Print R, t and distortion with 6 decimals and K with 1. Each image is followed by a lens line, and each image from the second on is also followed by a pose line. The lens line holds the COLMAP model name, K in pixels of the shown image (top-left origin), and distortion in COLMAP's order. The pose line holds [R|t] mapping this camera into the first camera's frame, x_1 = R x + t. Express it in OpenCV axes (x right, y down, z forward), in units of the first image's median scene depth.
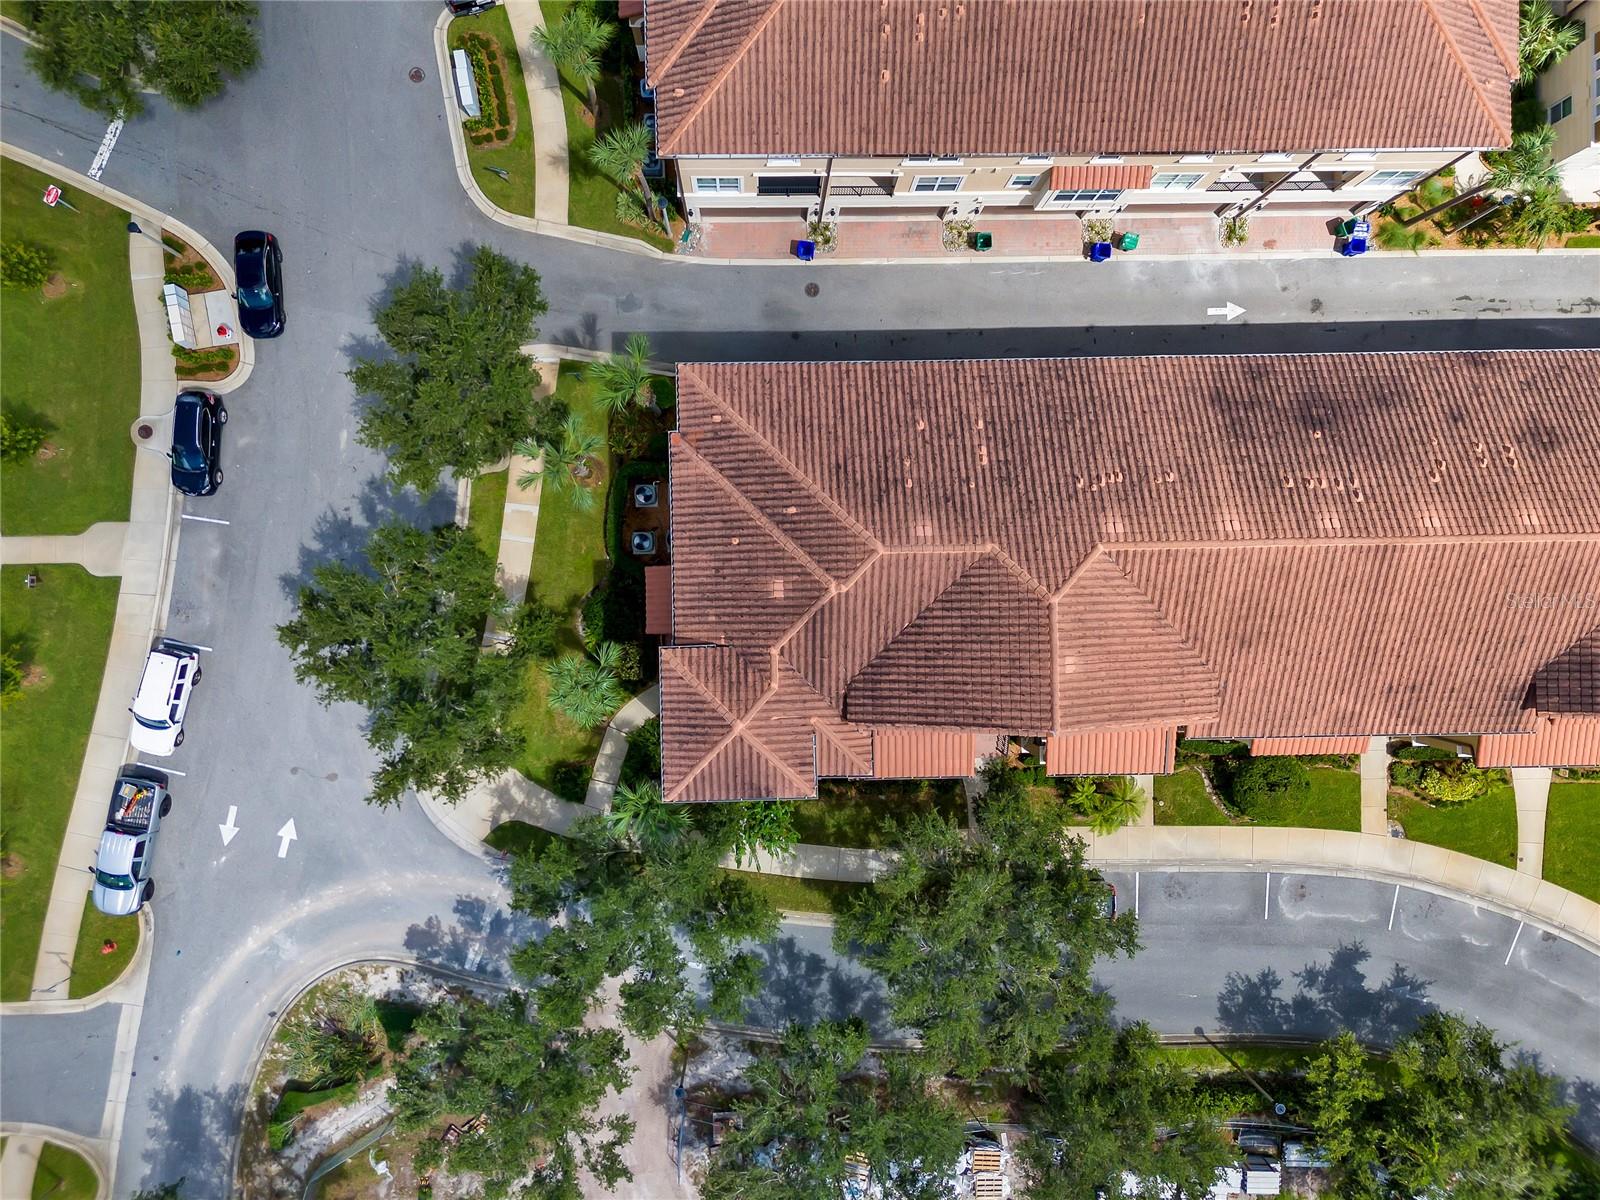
lens RADIAL K [[1183.8, 0, 799.6], [0, 1183.8, 587.9], [0, 0, 1]] dist [0.069891, -0.050662]
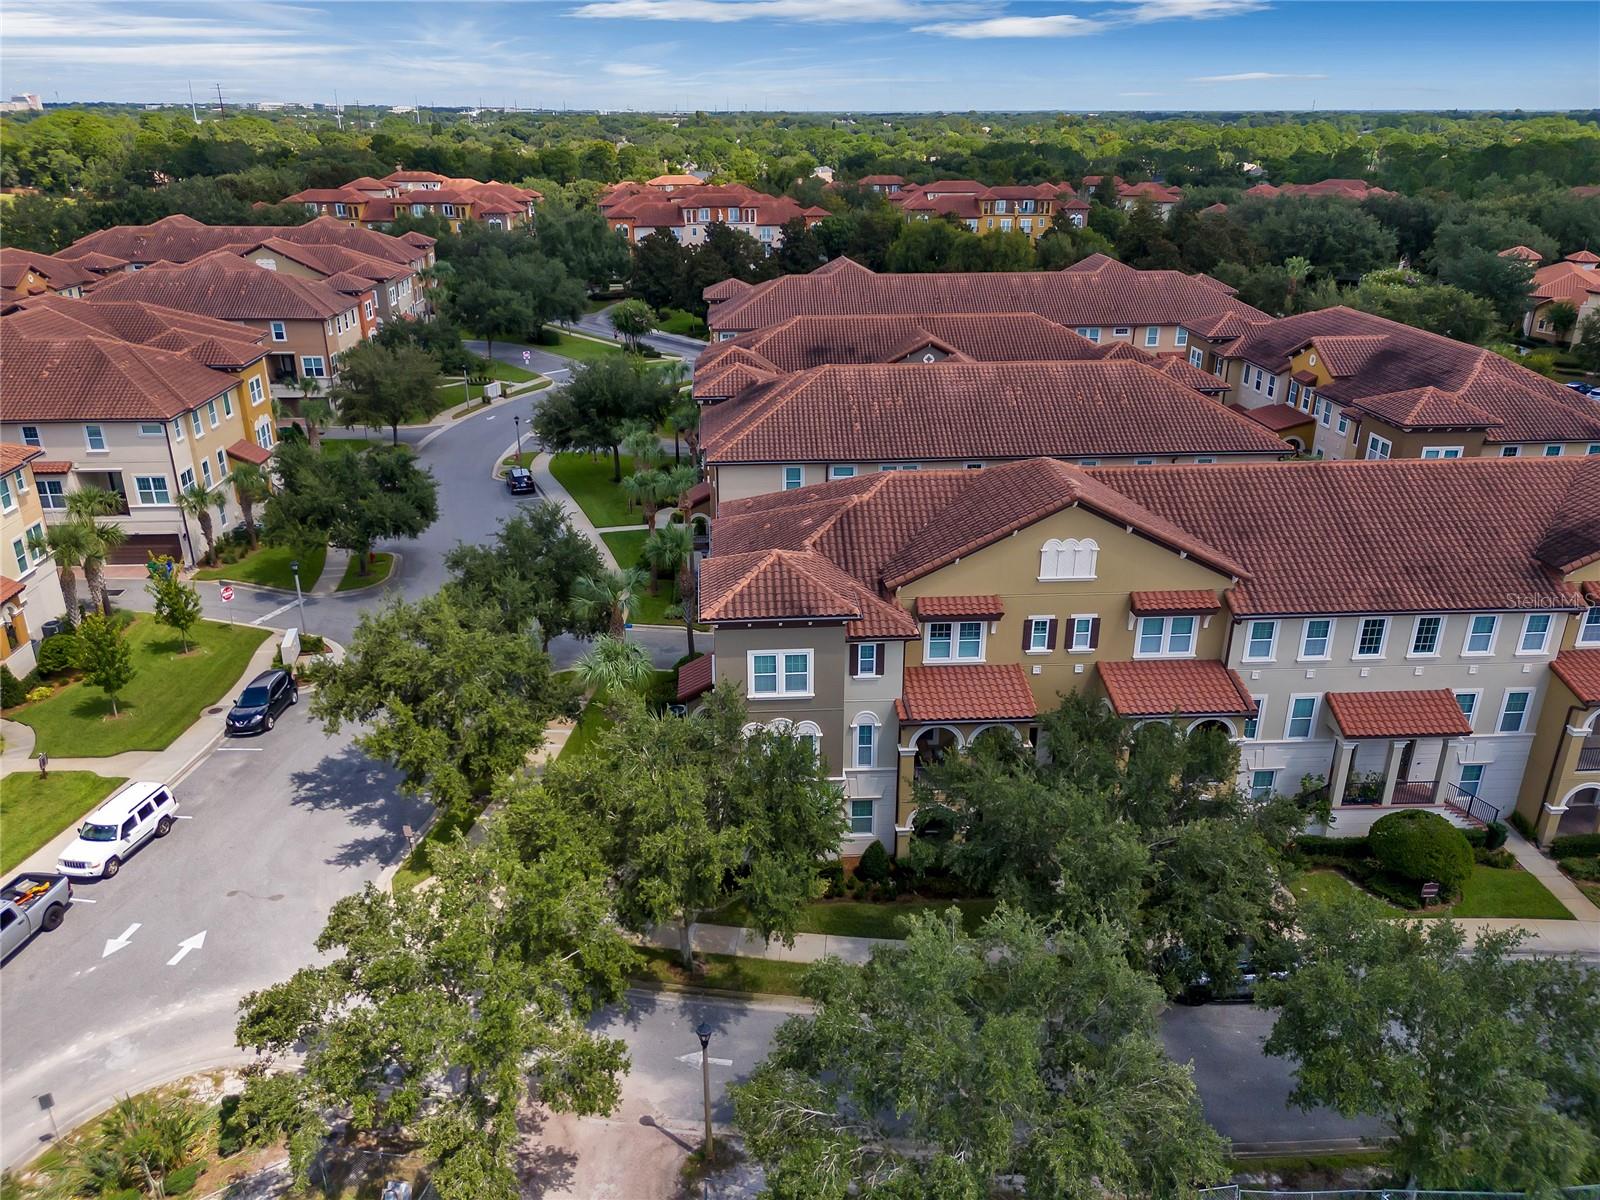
lens RADIAL K [[1165.0, 0, 797.9], [0, 1165.0, 608.9], [0, 0, 1]] dist [0.094775, -0.101786]
pose [[0.998443, -0.042188, 0.036492, -0.056880], [0.050162, 0.392922, -0.918203, 0.836185], [0.024398, 0.918604, 0.394426, 0.507730]]
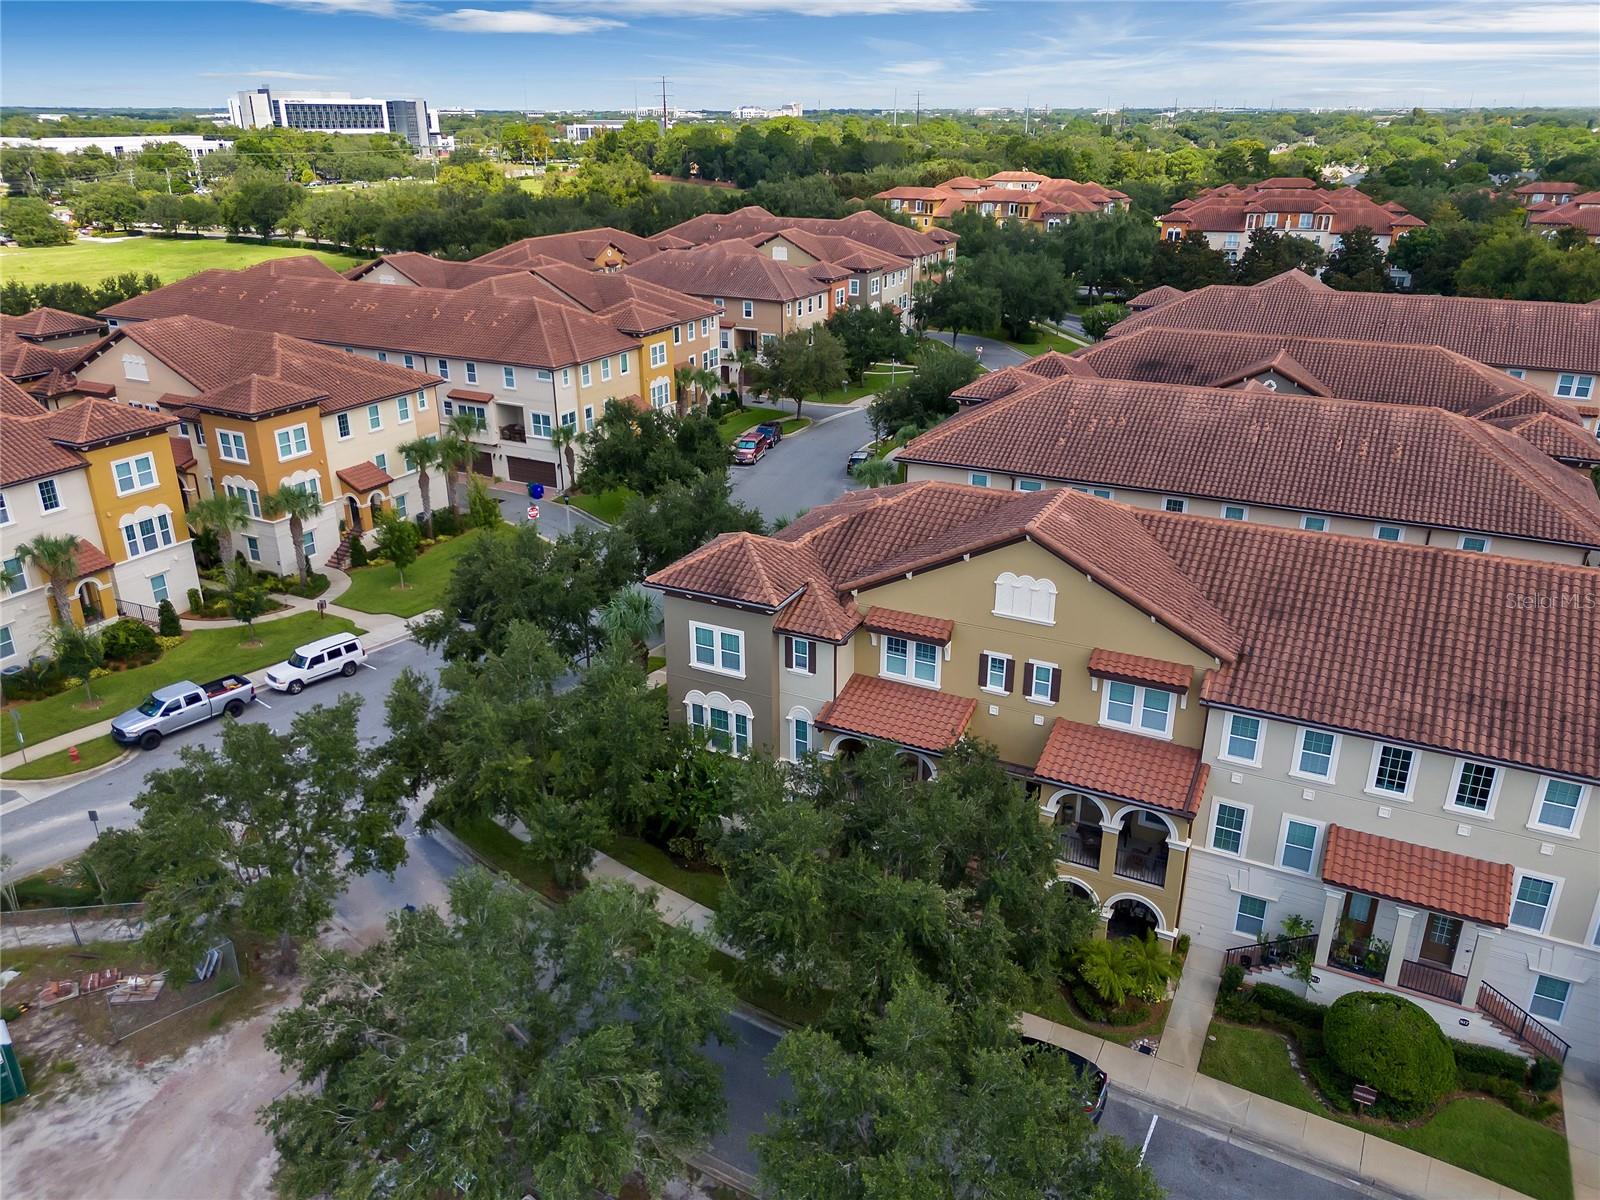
lens RADIAL K [[1165.0, 0, 797.9], [0, 1165.0, 608.9], [0, 0, 1]] dist [0.094775, -0.101786]
pose [[0.883039, 0.157233, -0.442177, 0.363646], [-0.468570, 0.347923, -0.812030, 0.761356], [0.026165, 0.924244, 0.380904, 0.520360]]
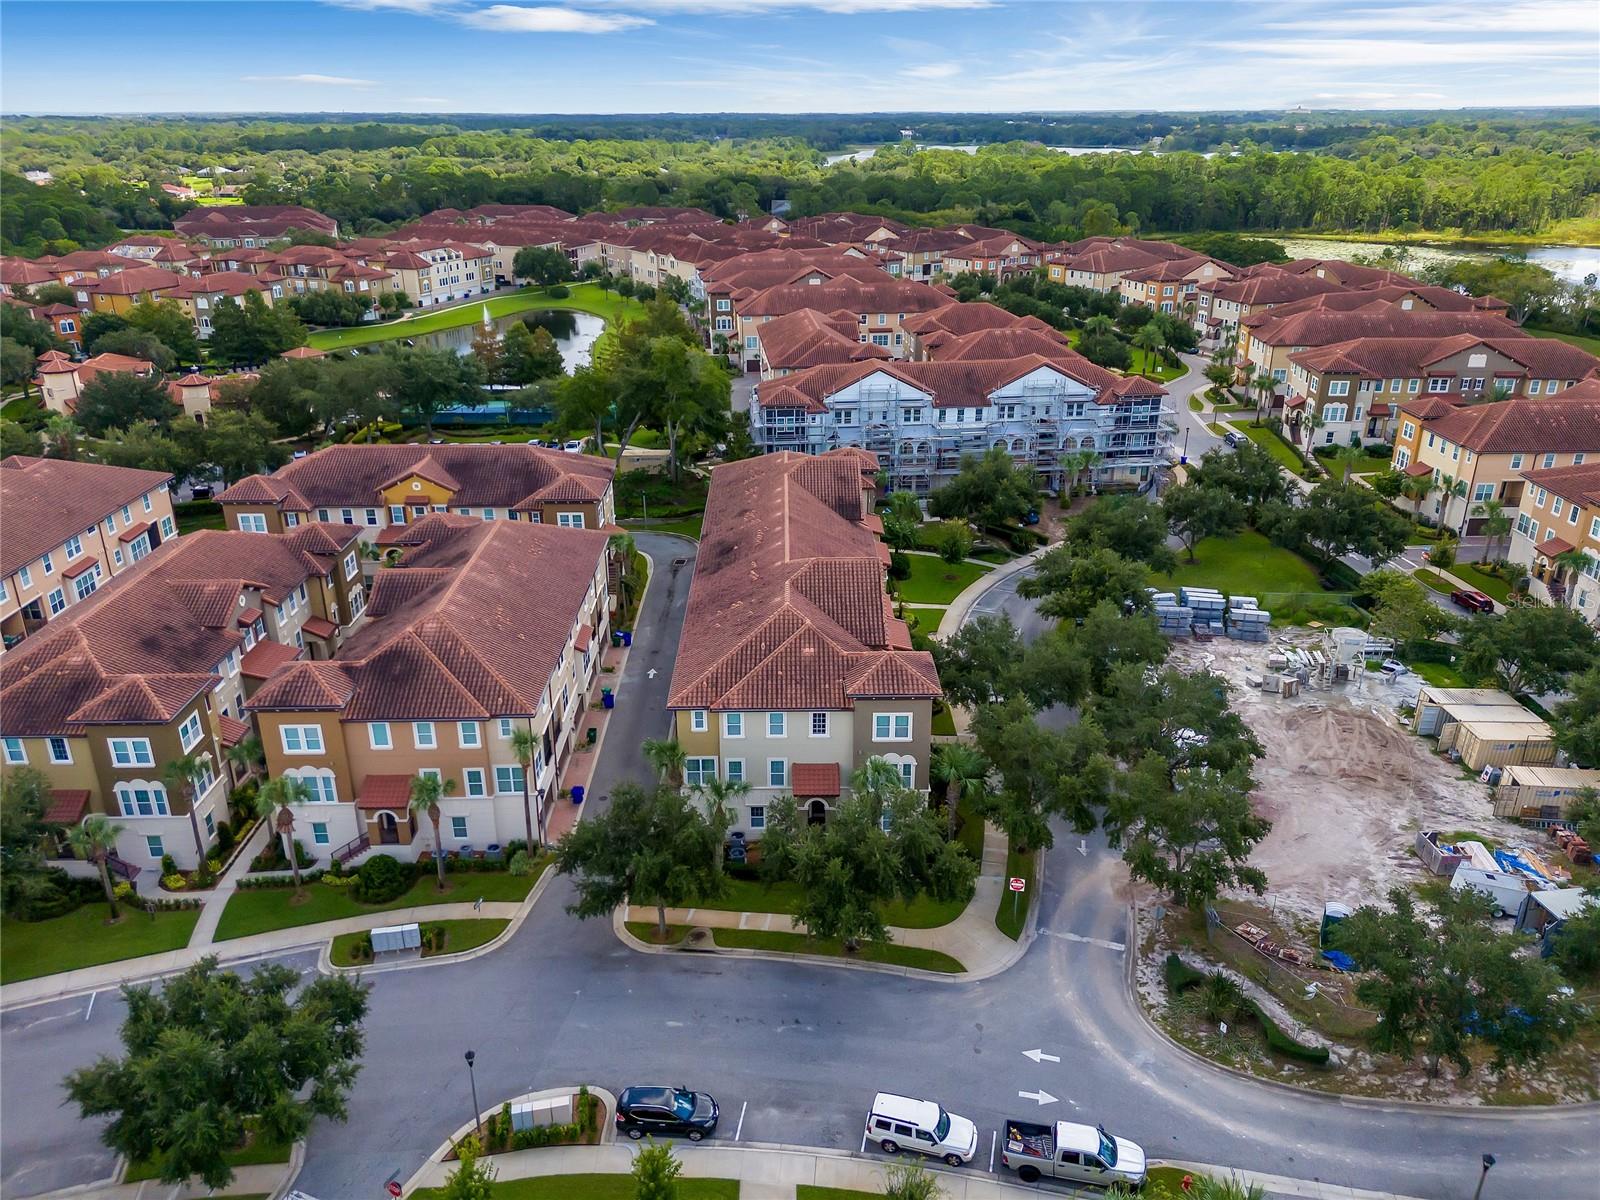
lens RADIAL K [[1165.0, 0, 797.9], [0, 1165.0, 608.9], [0, 0, 1]] dist [0.094775, -0.101786]
pose [[0.008331, -0.416818, 0.908952, -1.218275], [0.999963, 0.001727, -0.008373, -0.001889], [0.001920, 0.908988, 0.416817, 0.191660]]
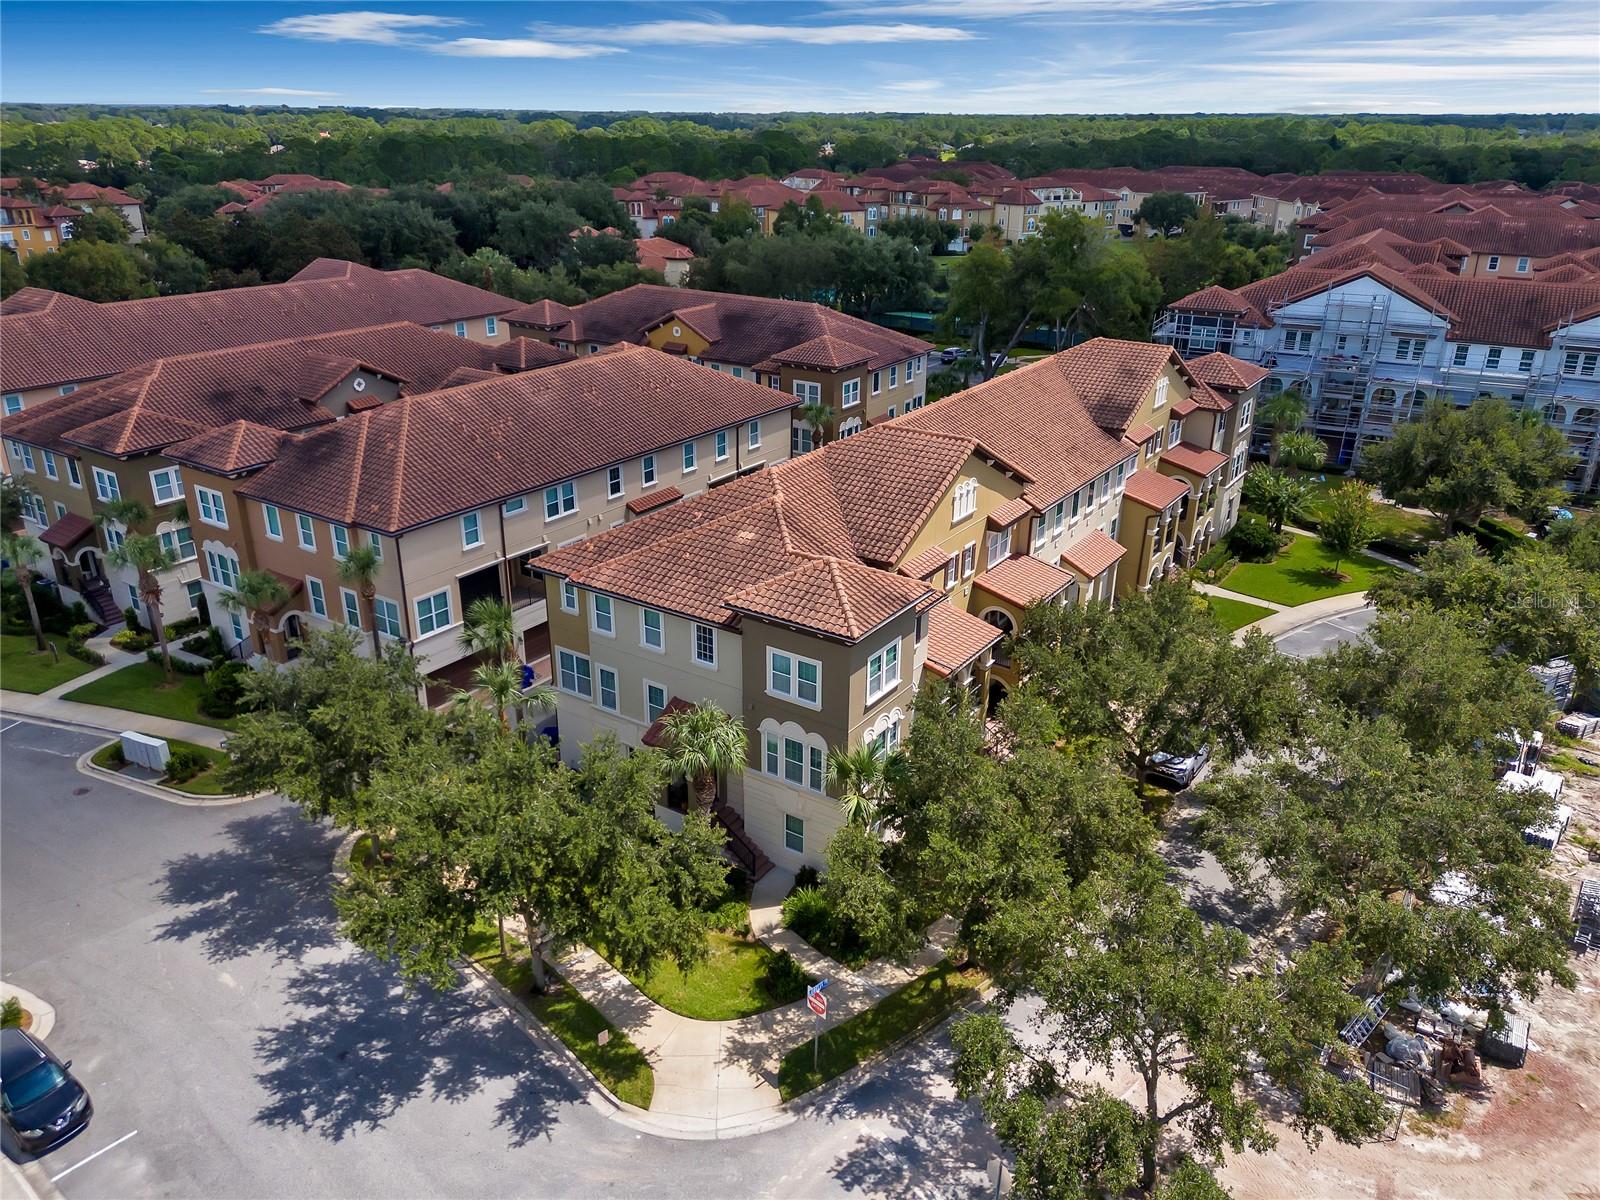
lens RADIAL K [[1183.8, 0, 799.6], [0, 1183.8, 587.9], [0, 0, 1]] dist [0.069891, -0.050662]
pose [[0.579126, -0.325371, 0.747494, -0.650823], [0.815198, 0.222090, -0.534909, 0.503765], [0.008033, 0.919135, 0.393860, 0.491844]]
